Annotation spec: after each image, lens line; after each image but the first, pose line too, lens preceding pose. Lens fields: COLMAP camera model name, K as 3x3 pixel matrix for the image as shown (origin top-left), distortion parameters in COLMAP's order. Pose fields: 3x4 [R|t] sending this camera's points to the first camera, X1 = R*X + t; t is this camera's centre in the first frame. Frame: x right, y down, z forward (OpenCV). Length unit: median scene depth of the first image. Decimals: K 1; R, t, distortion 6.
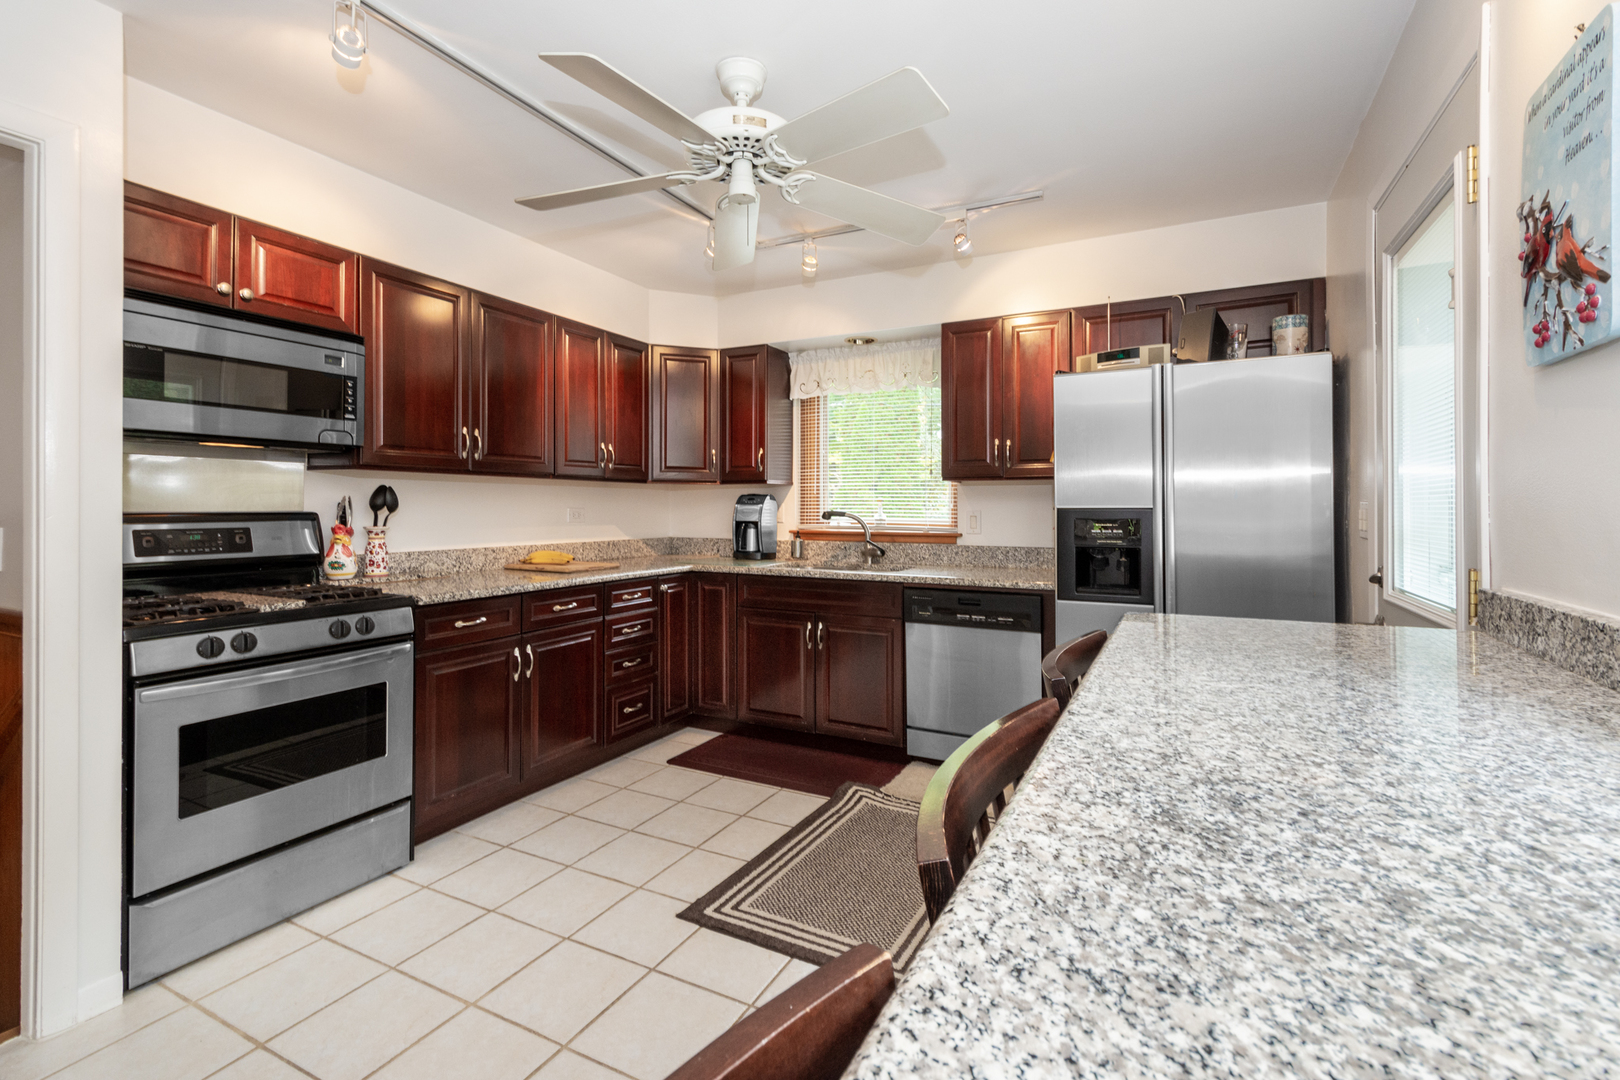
lens RADIAL K [[729.2, 0, 807.3], [0, 729.2, 509.6], [0, 0, 1]] dist [0.012269, -0.002064]
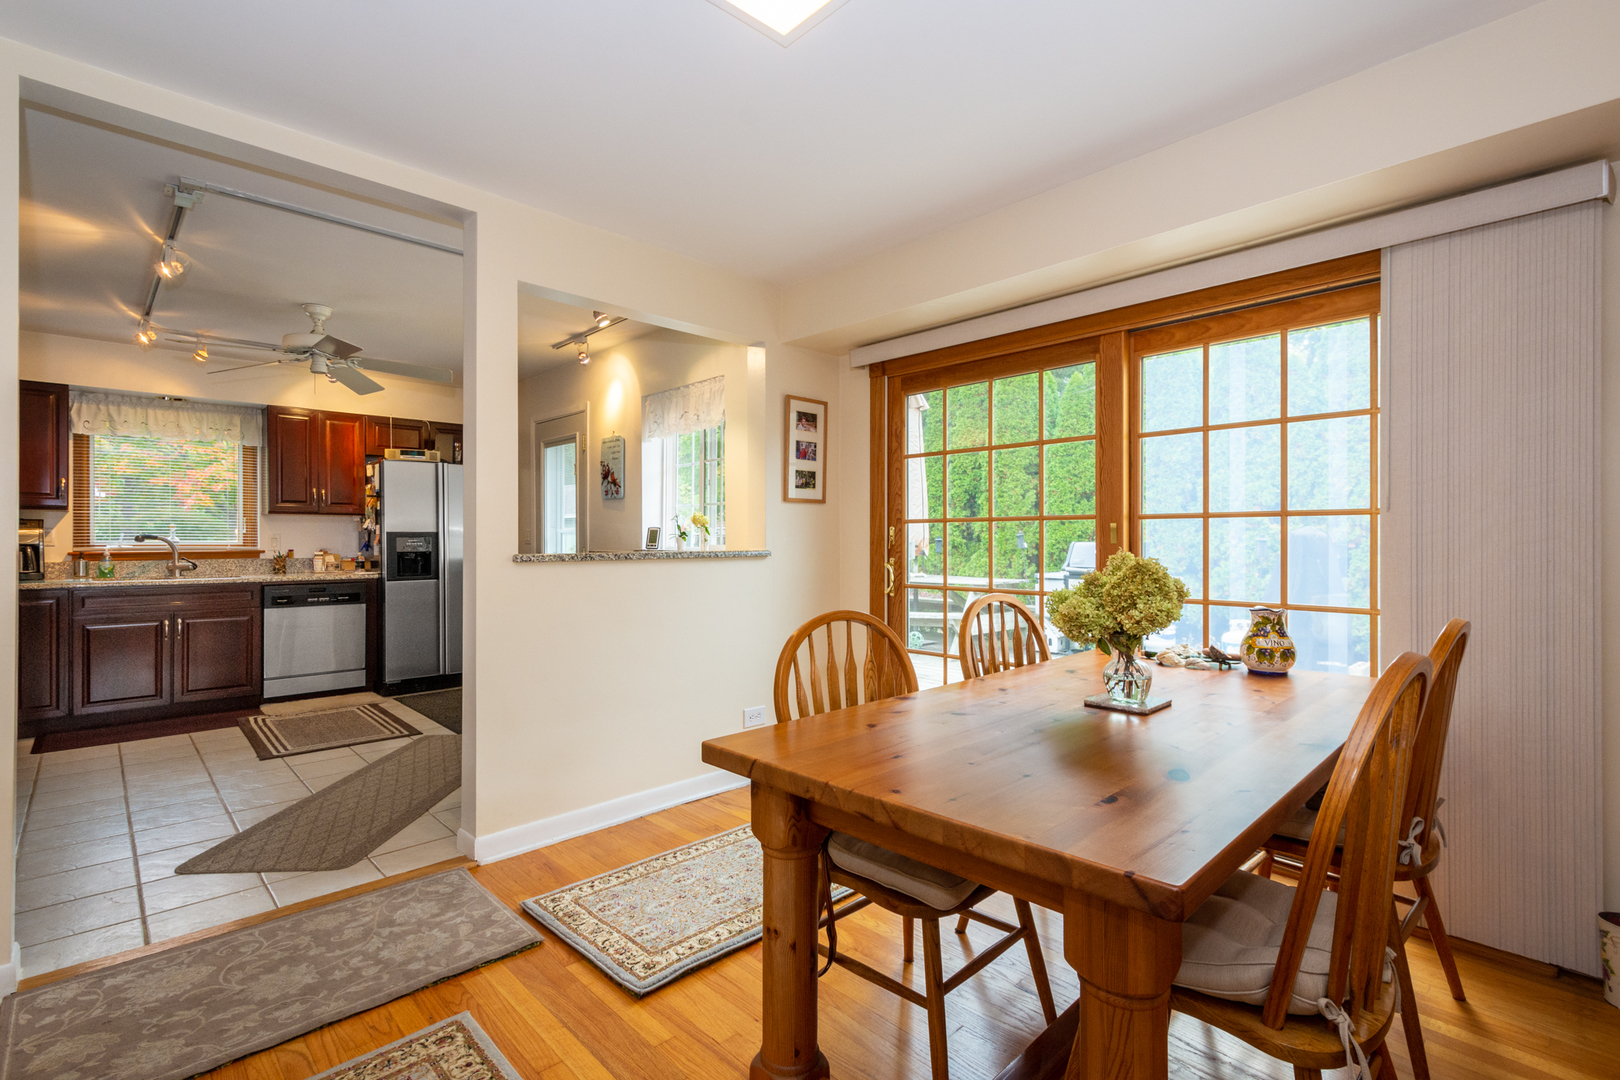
lens RADIAL K [[729.2, 0, 792.6], [0, 729.2, 543.0], [0, 0, 1]] dist [0.012269, -0.002064]
pose [[0.322125, -0.010309, 0.946641, -0.913353], [0.006205, 0.999942, 0.008778, 0.013877], [-0.946677, 0.003046, 0.322171, -0.486675]]
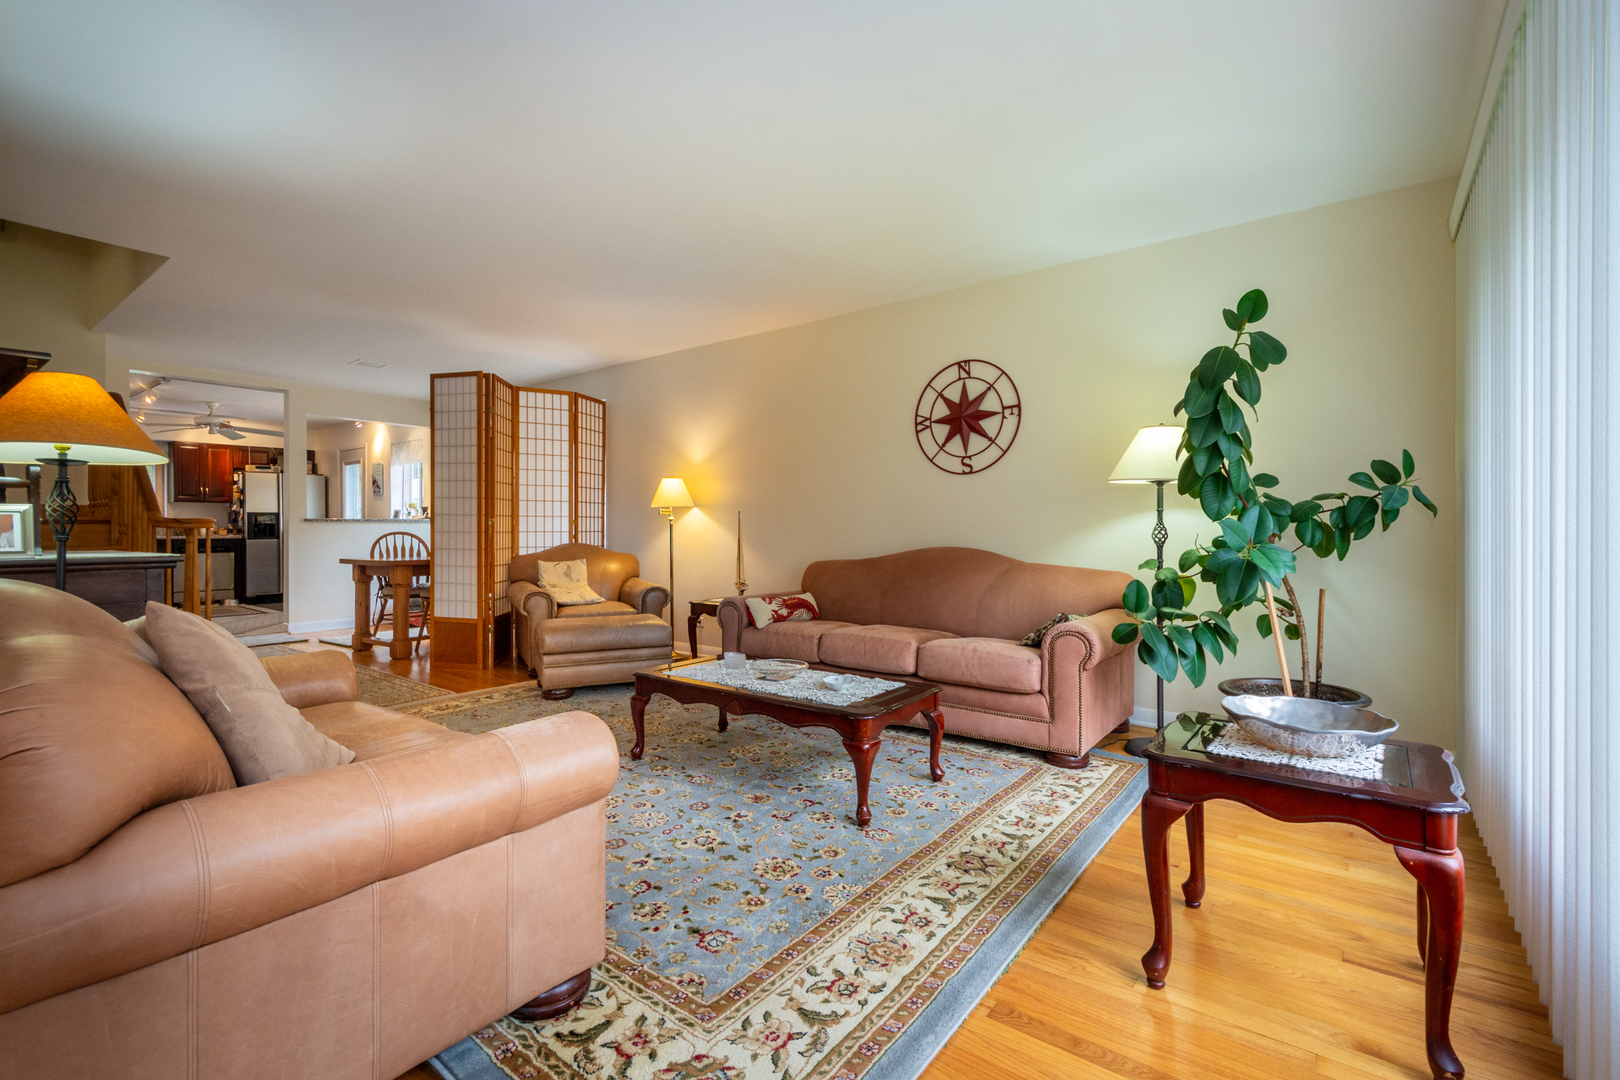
lens RADIAL K [[729.2, 0, 801.5], [0, 729.2, 523.2], [0, 0, 1]] dist [0.012269, -0.002064]
pose [[0.169359, -0.007233, 0.985528, -2.114084], [0.011516, 0.999919, 0.005360, 0.049610], [-0.985487, 0.010442, 0.169429, -1.720293]]
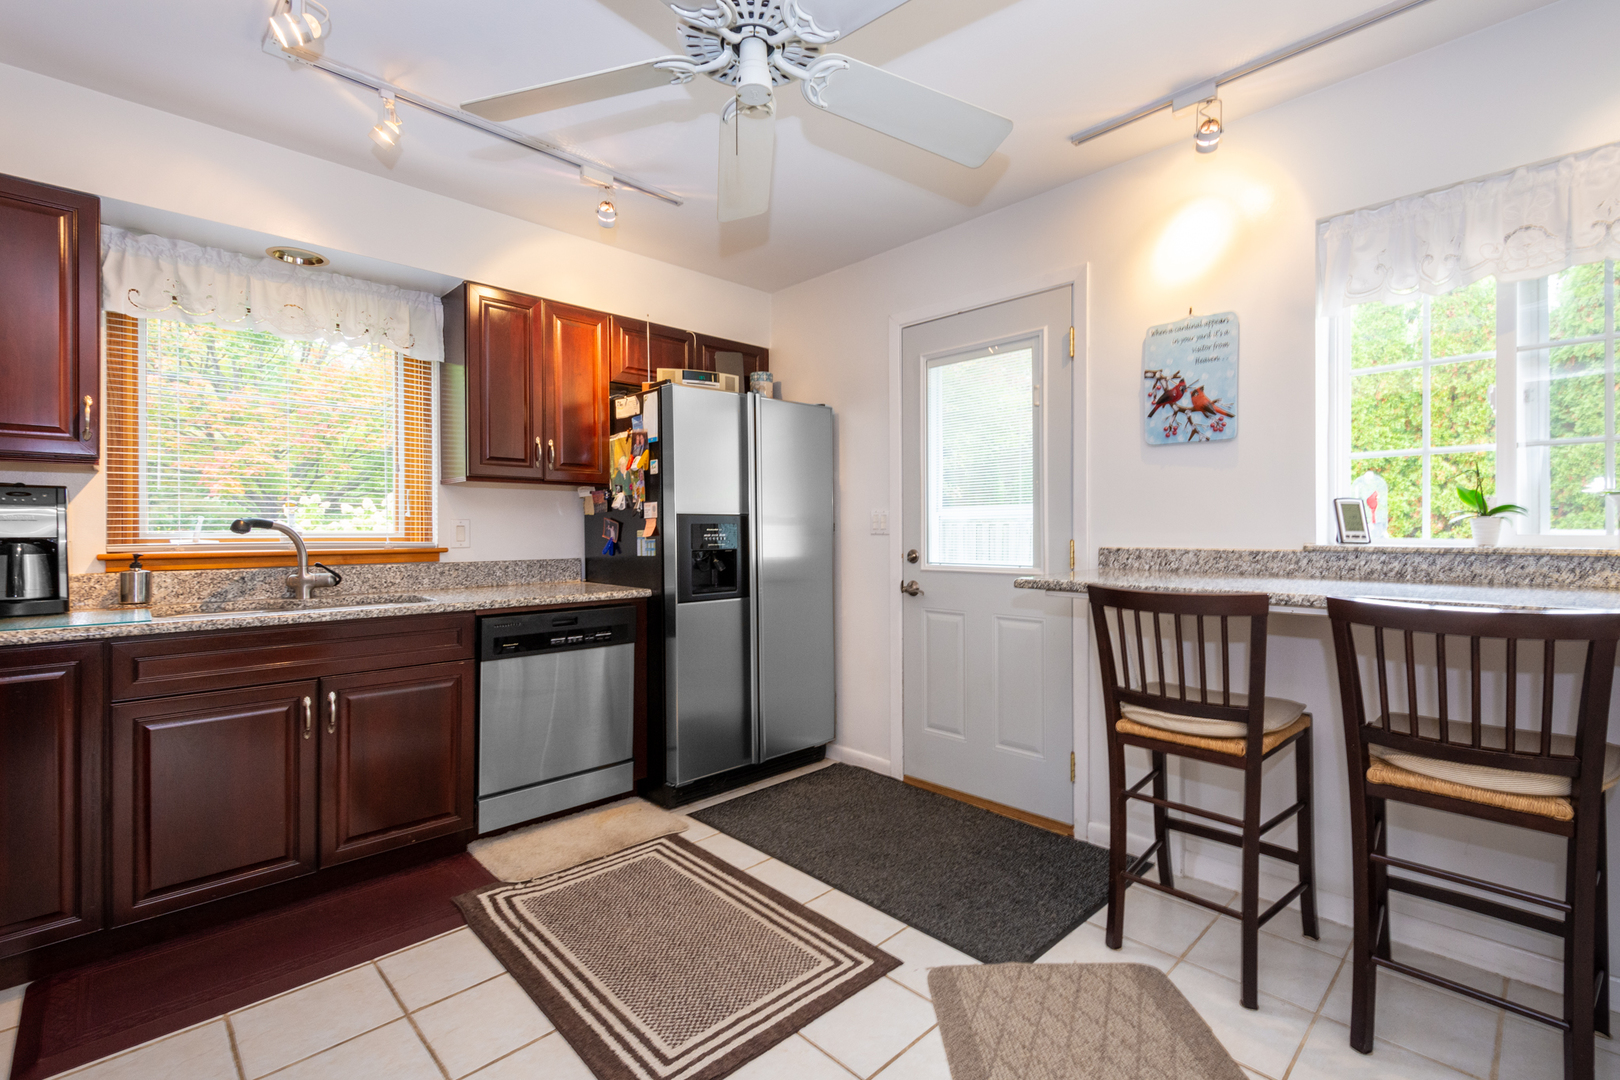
lens RADIAL K [[729.2, 0, 820.8], [0, 729.2, 531.9], [0, 0, 1]] dist [0.012269, -0.002064]
pose [[0.305181, -0.007421, 0.952265, -0.479080], [0.010855, 0.999932, 0.004314, 0.018010], [-0.952232, 0.009020, 0.305241, 0.416956]]
